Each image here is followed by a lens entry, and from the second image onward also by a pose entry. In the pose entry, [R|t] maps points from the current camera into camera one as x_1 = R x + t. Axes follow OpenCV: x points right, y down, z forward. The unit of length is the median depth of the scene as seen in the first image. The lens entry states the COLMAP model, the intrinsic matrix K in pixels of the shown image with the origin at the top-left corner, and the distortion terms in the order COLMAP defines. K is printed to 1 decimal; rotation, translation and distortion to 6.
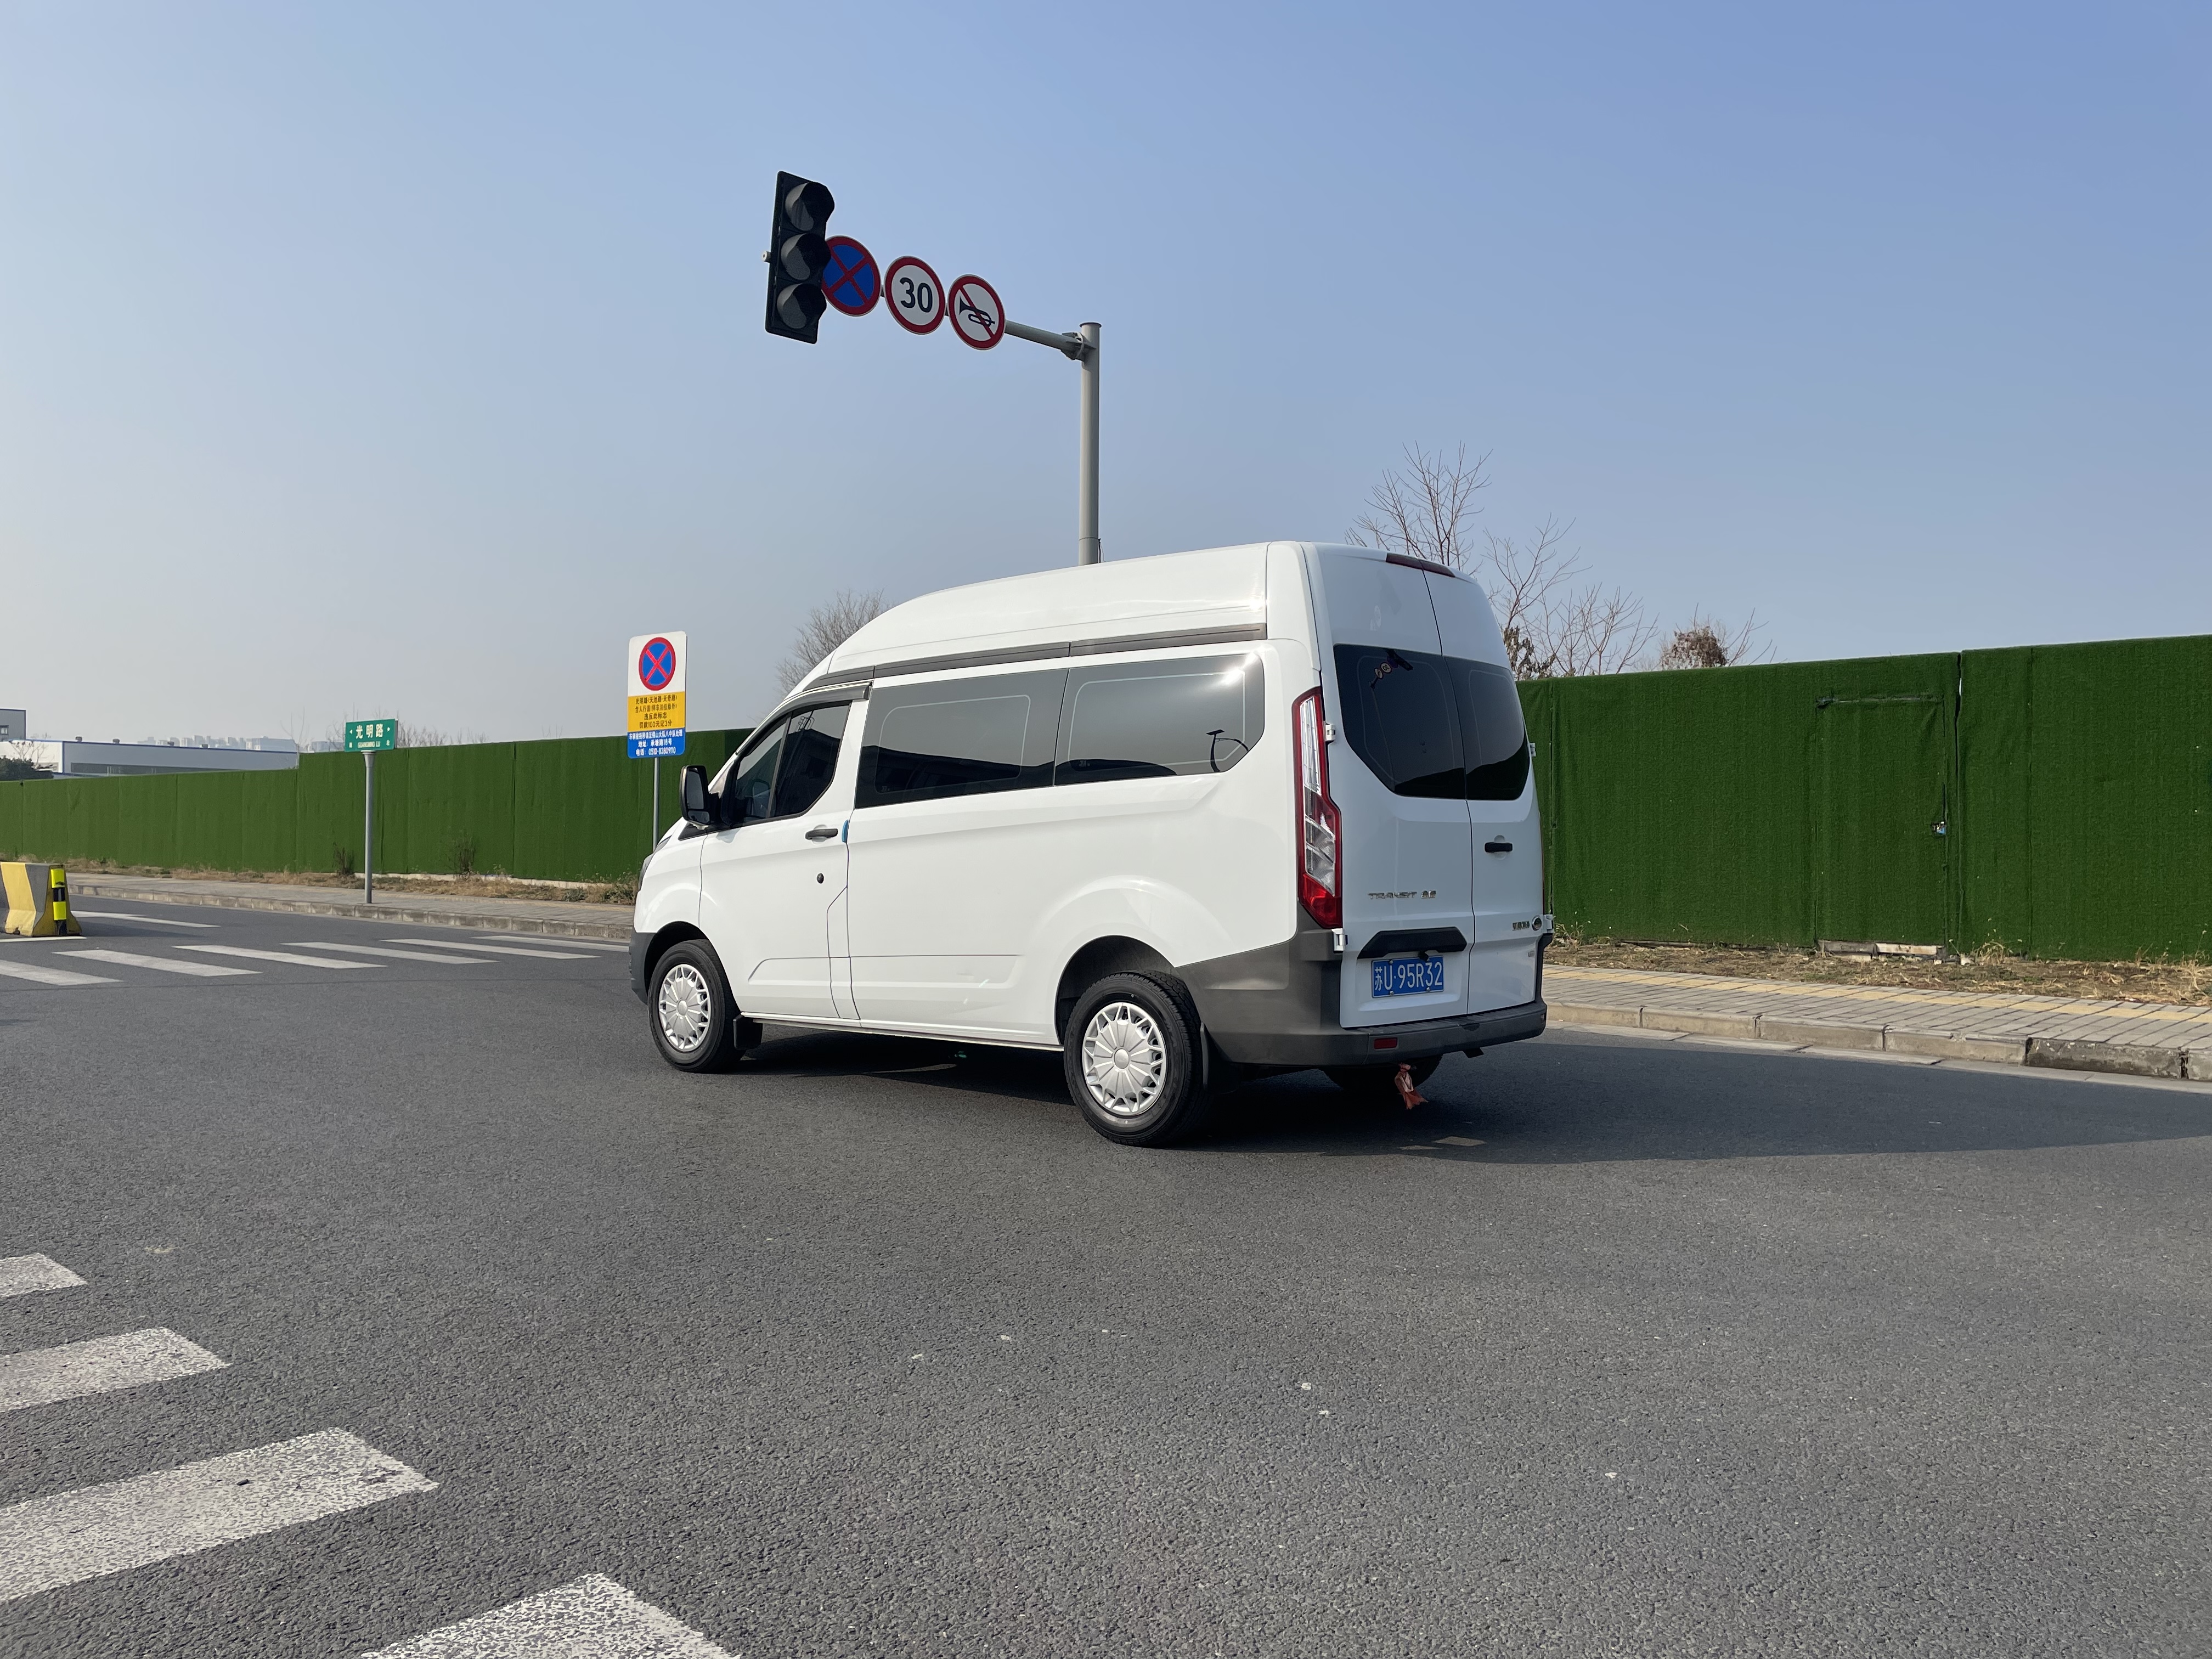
lens RADIAL K [[1656.6, 0, 1112.8], [0, 1656.6, 813.3], [0, 0, 1]] dist [0.087404, -0.112995]
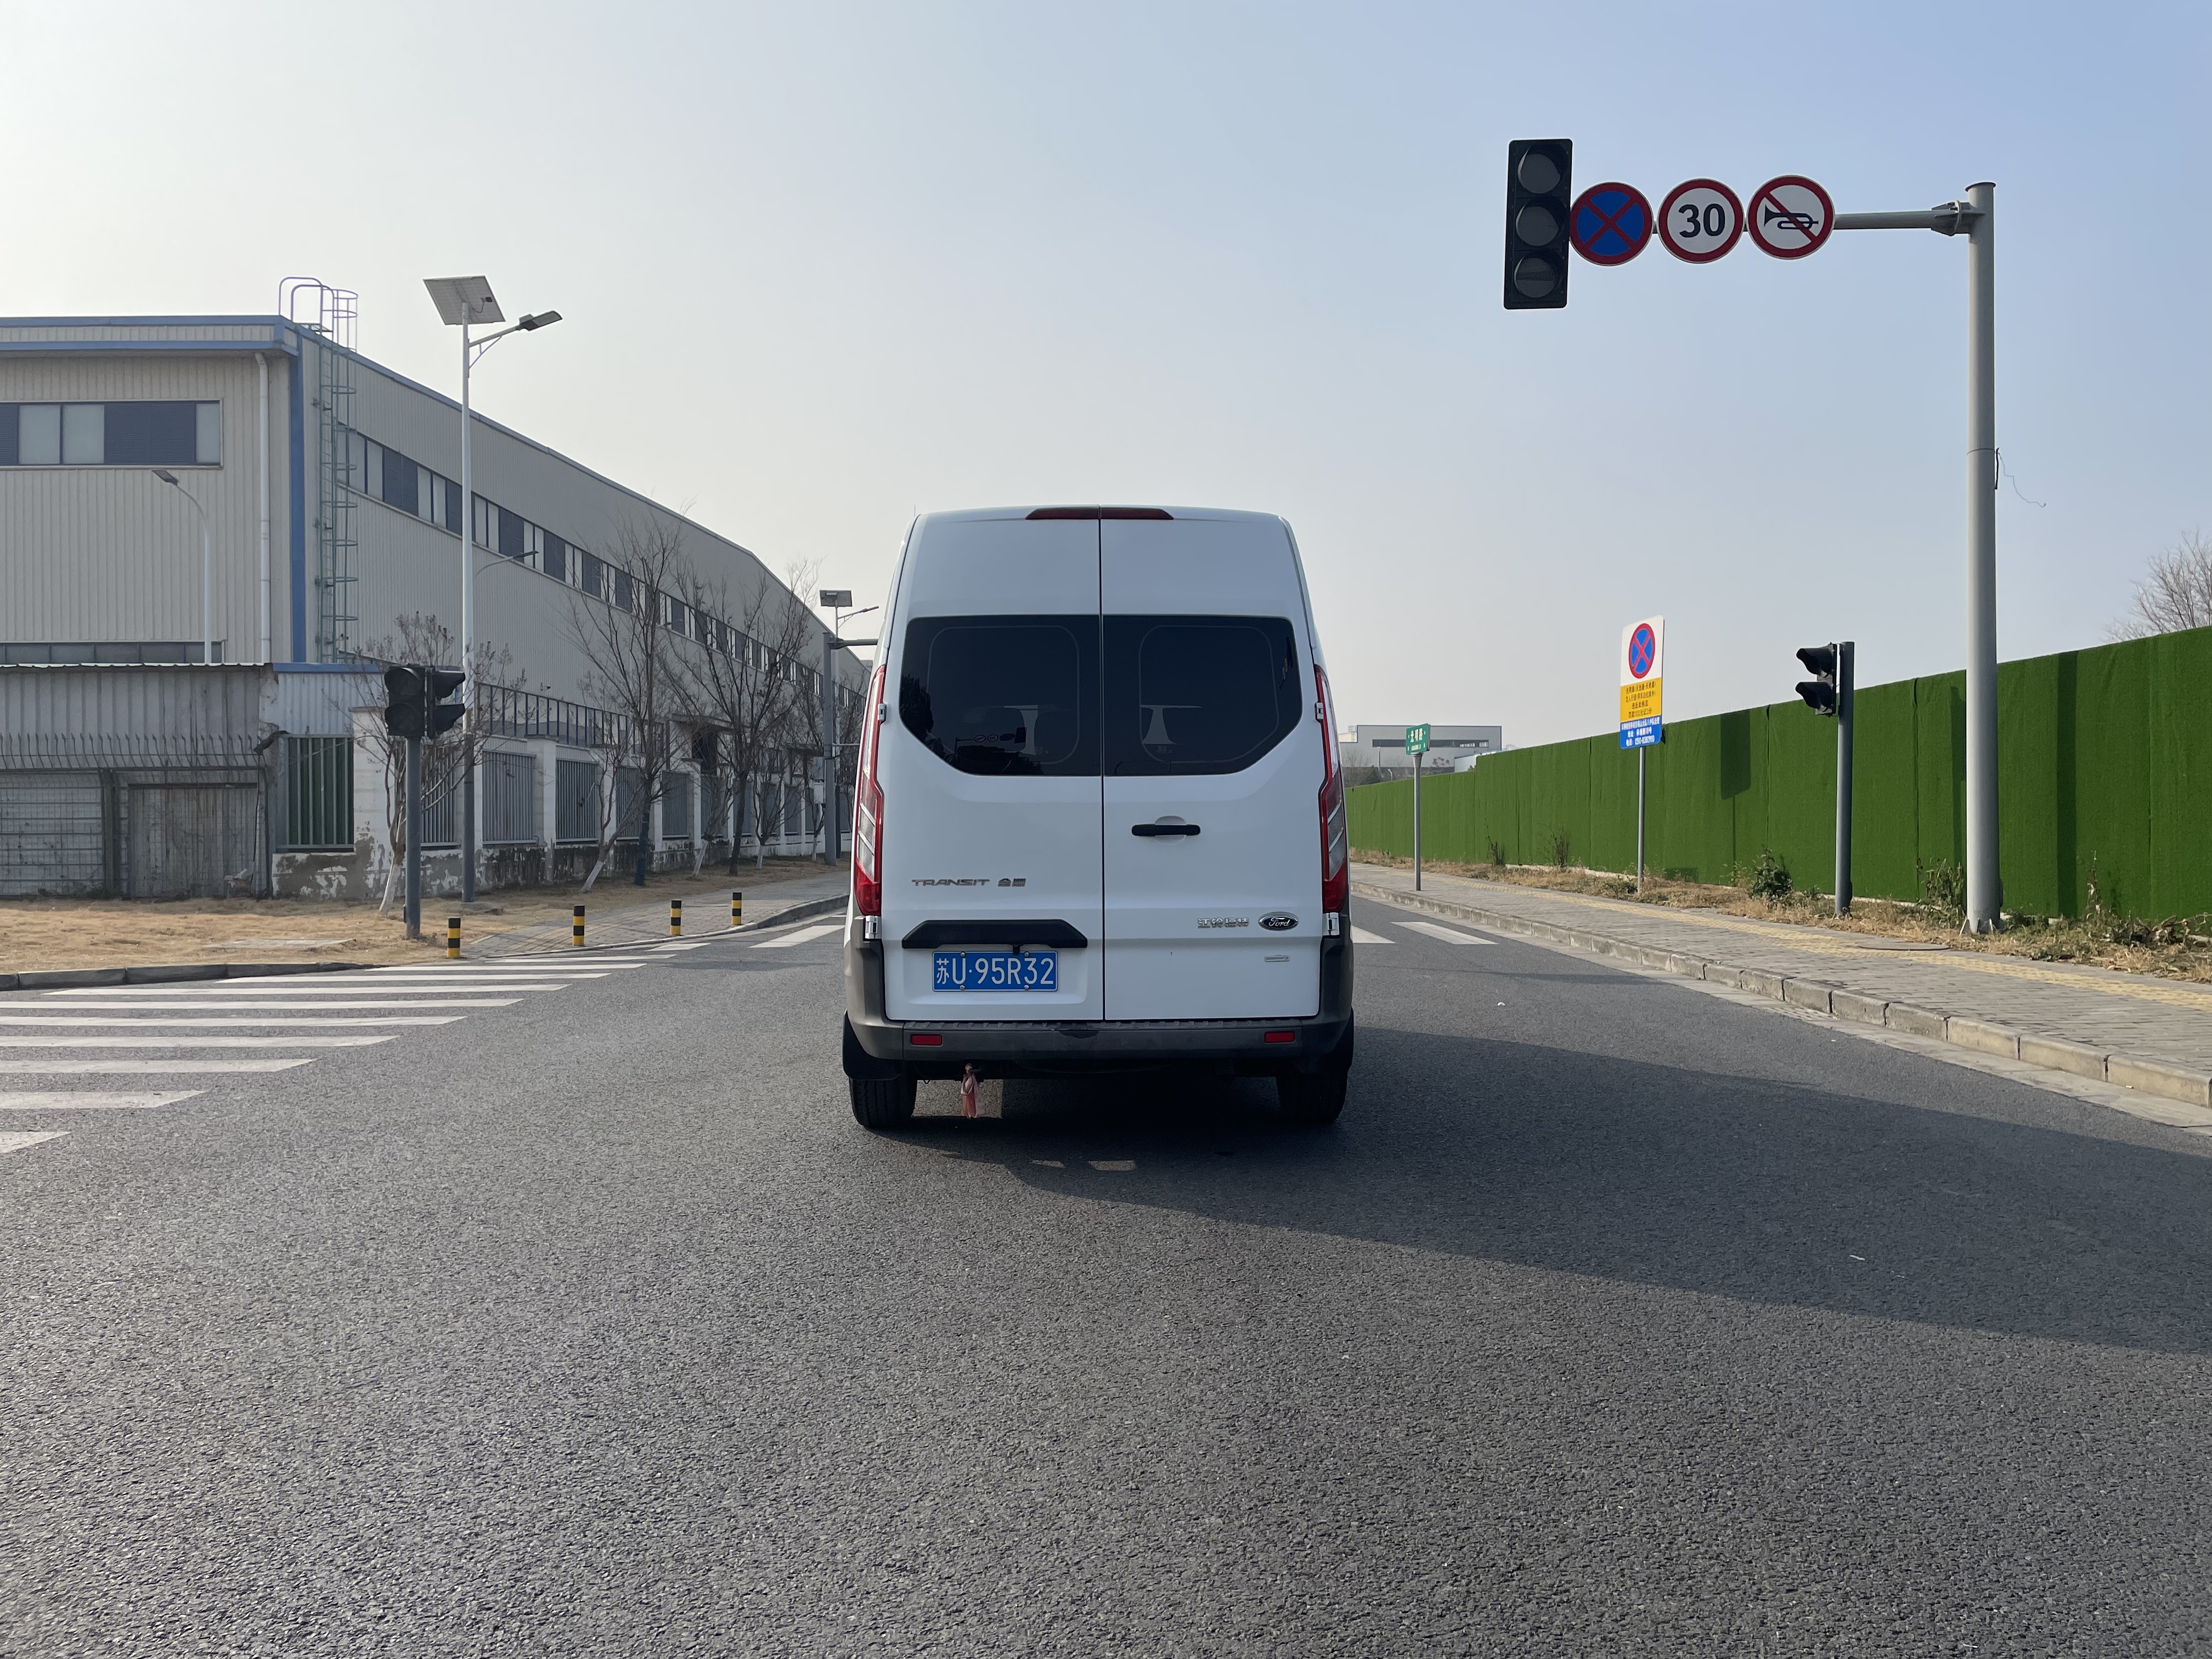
lens RADIAL K [[1656.6, 0, 1122.2], [0, 1656.6, 824.0], [0, 0, 1]] dist [0.087404, -0.112995]
pose [[0.690550, -0.011719, -0.723190, 0.731468], [0.018917, 0.999819, 0.001862, 0.013385], [0.723038, -0.014967, 0.690647, 0.343978]]
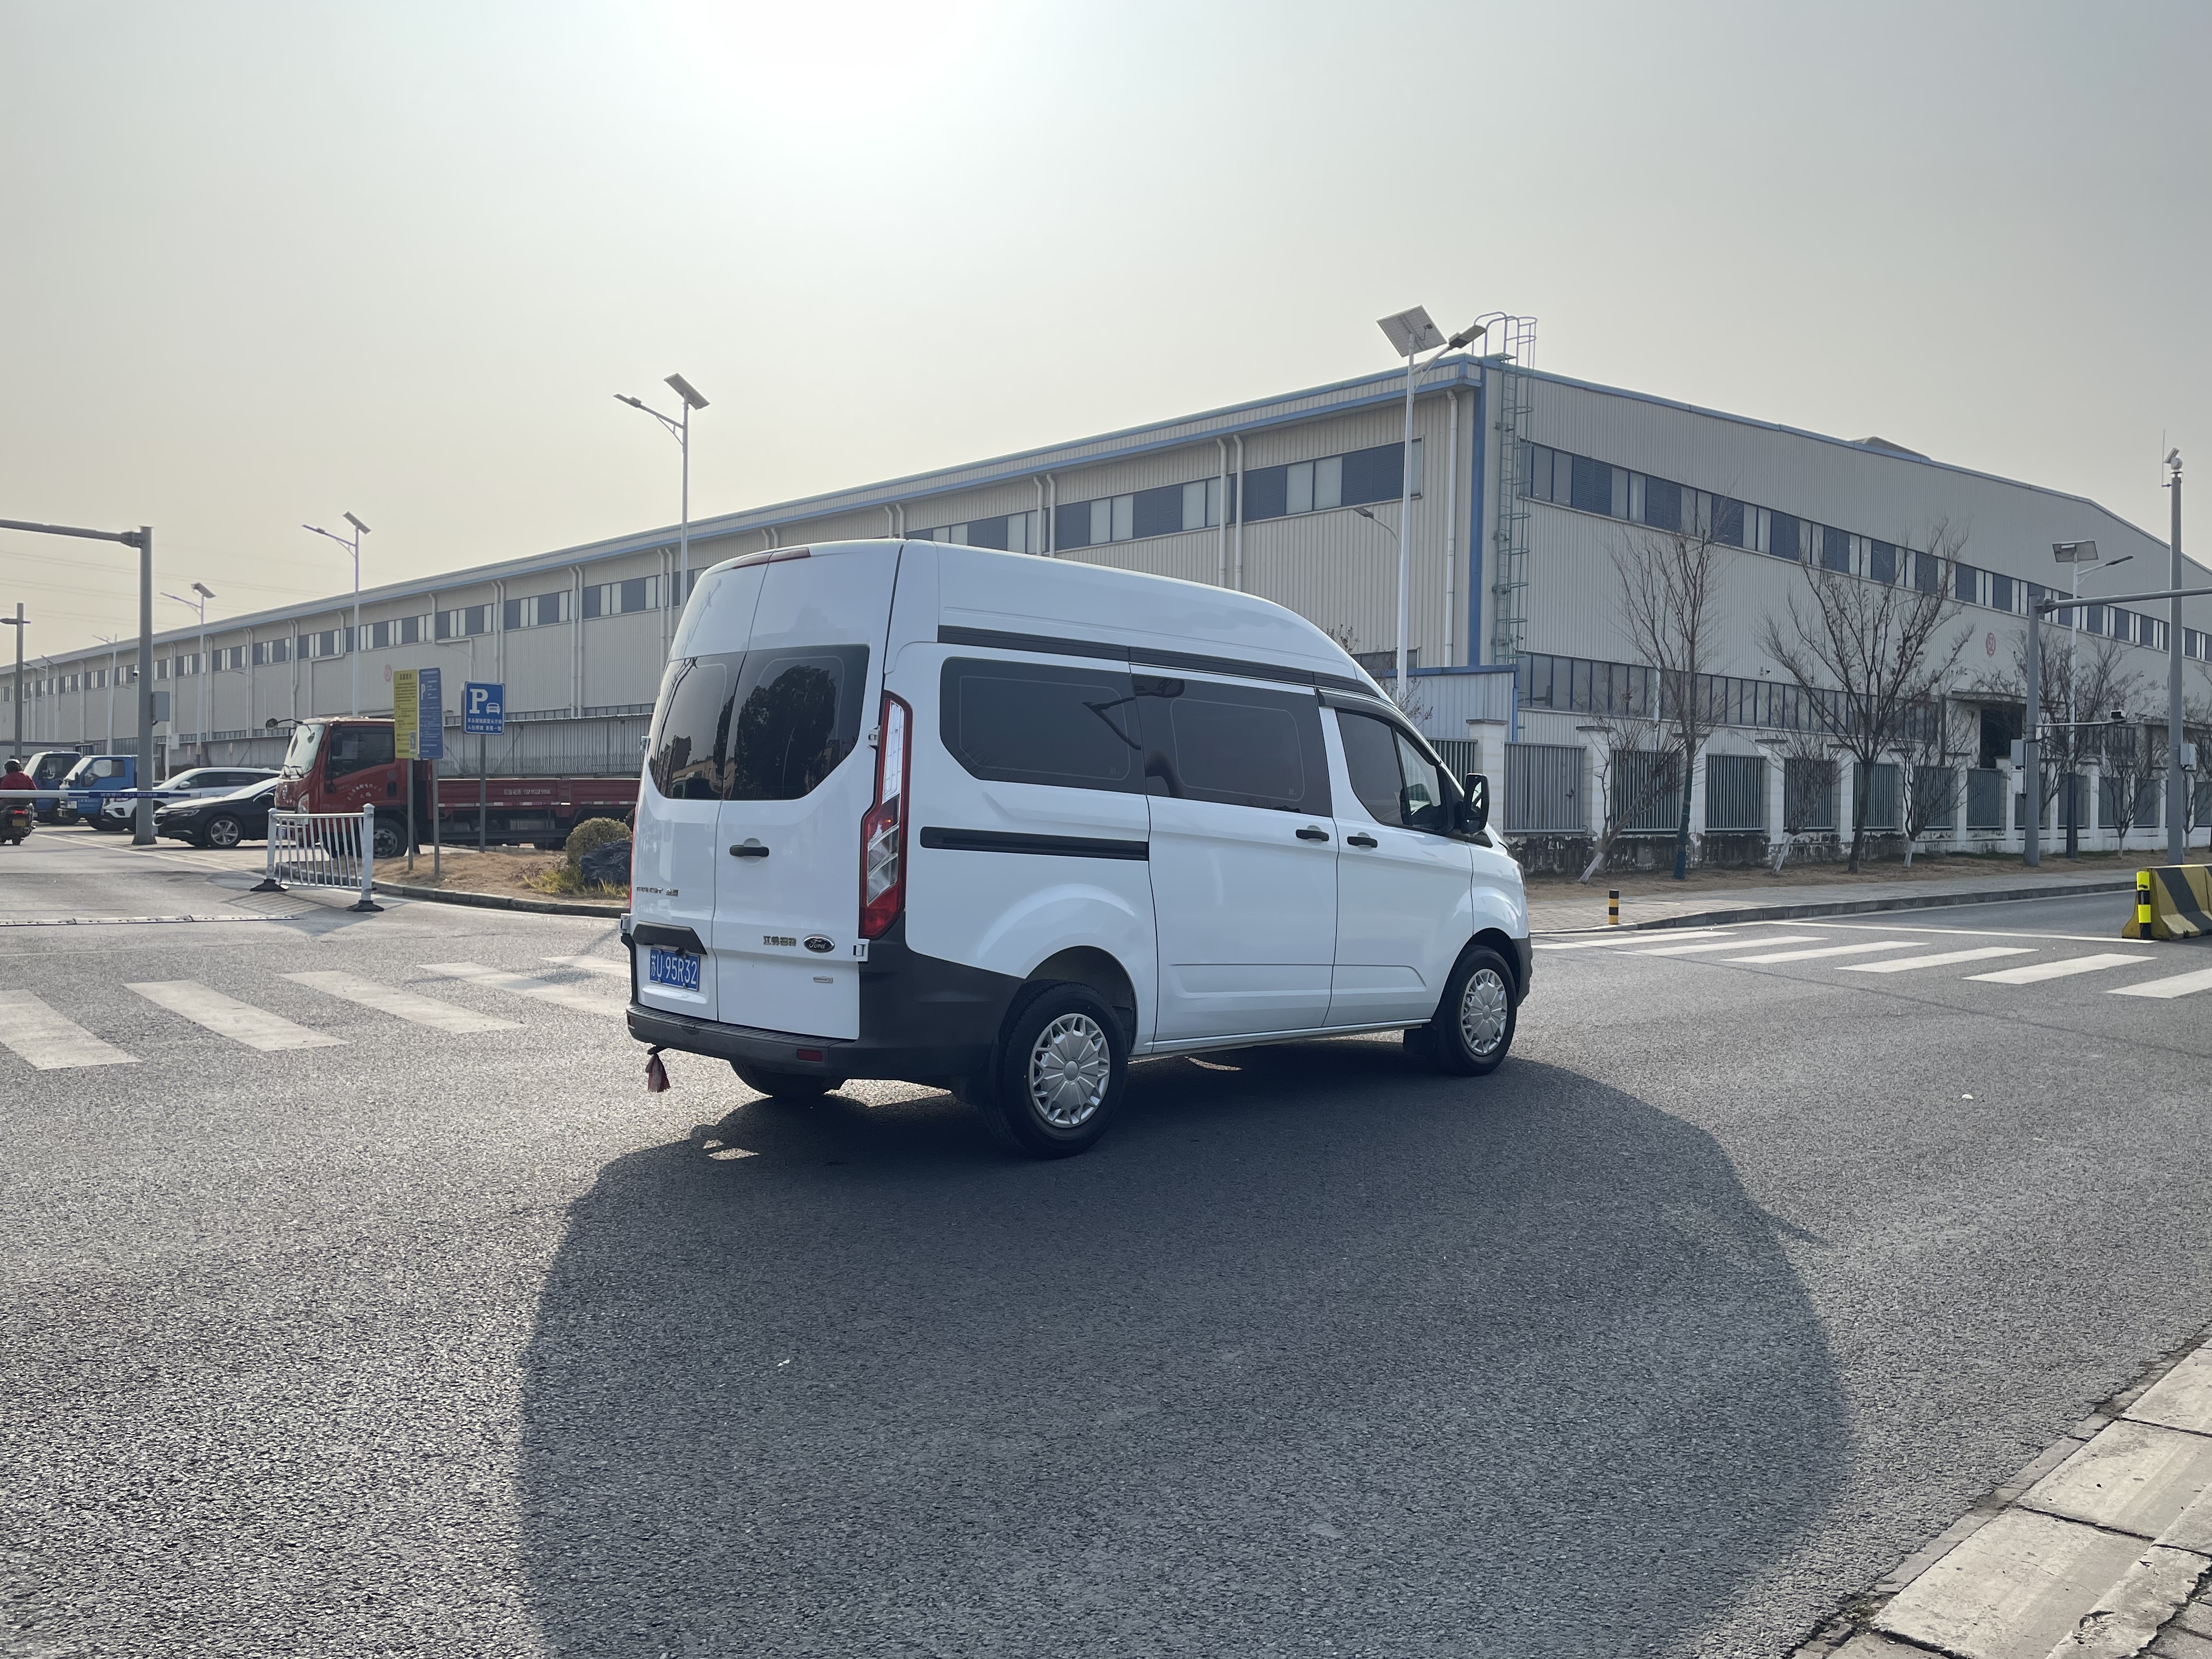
lens RADIAL K [[1656.6, 0, 1101.9], [0, 1656.6, 823.3], [0, 0, 1]] dist [0.087404, -0.112995]
pose [[-0.046091, 0.003813, -0.998930, 1.007094], [0.000714, 0.999993, 0.003784, 0.001162], [0.998937, -0.000539, -0.046093, 1.085732]]
